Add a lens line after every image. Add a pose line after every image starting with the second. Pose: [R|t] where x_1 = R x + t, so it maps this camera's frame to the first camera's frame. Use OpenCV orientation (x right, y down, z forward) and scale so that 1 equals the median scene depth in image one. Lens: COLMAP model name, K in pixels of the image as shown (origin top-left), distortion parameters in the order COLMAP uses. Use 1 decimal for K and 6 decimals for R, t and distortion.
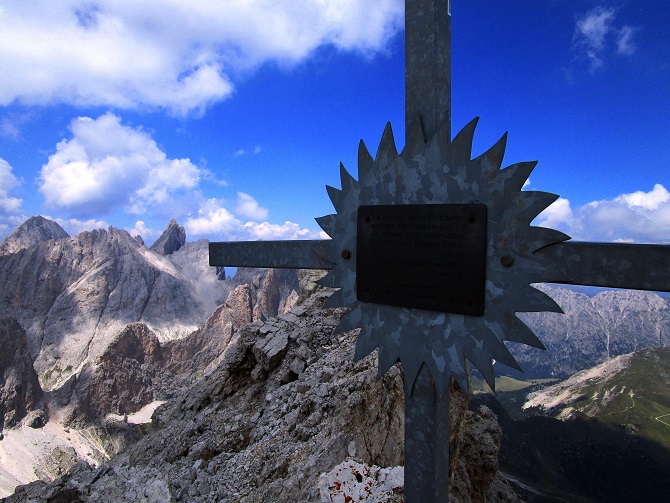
lens RADIAL K [[479.1, 0, 335.8], [0, 479.1, 249.5], [0, 0, 1]] dist [-0.023880, 0.004972]
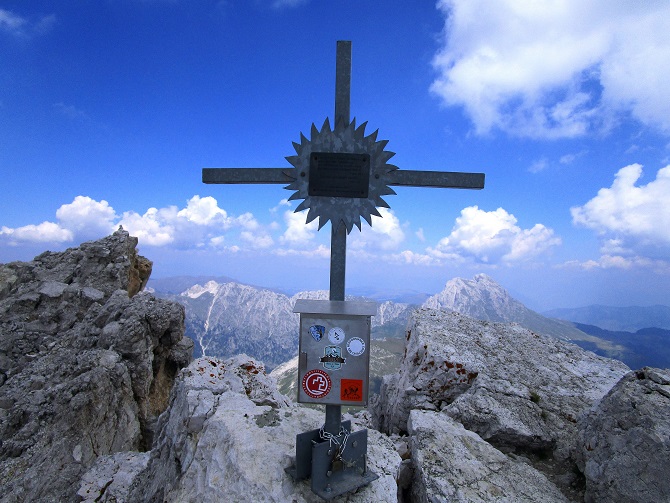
lens RADIAL K [[479.1, 0, 331.4], [0, 479.1, 249.6], [0, 0, 1]] dist [-0.023880, 0.004972]
pose [[0.836778, 0.016543, 0.547293, -0.058859], [-0.011571, 0.999855, -0.012531, 0.021043], [-0.547420, 0.004153, 0.836848, -0.049303]]
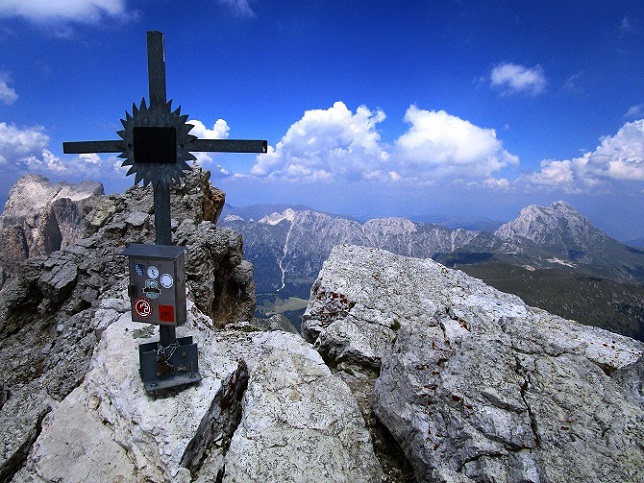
lens RADIAL K [[460.5, 0, 321.5], [0, 460.5, 239.8], [0, 0, 1]] dist [-0.023880, 0.004972]
pose [[0.919427, -0.048714, 0.390233, -0.001069], [0.001205, 0.992643, 0.121076, 0.012860], [-0.393260, -0.110850, 0.912721, -0.104404]]
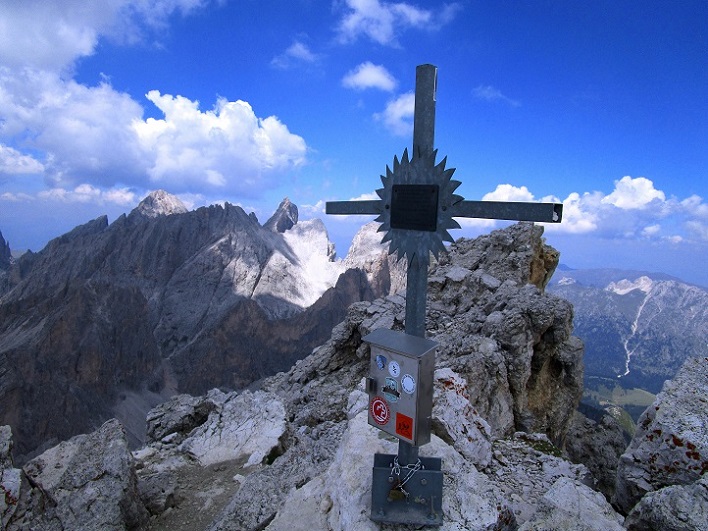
lens RADIAL K [[506.3, 0, 353.6], [0, 506.3, 262.9], [0, 0, 1]] dist [-0.023880, 0.004972]
pose [[0.979940, 0.057037, -0.190958, 0.018516], [-0.045924, 0.997011, 0.062128, 0.007312], [0.193931, -0.052112, 0.979630, -0.074556]]
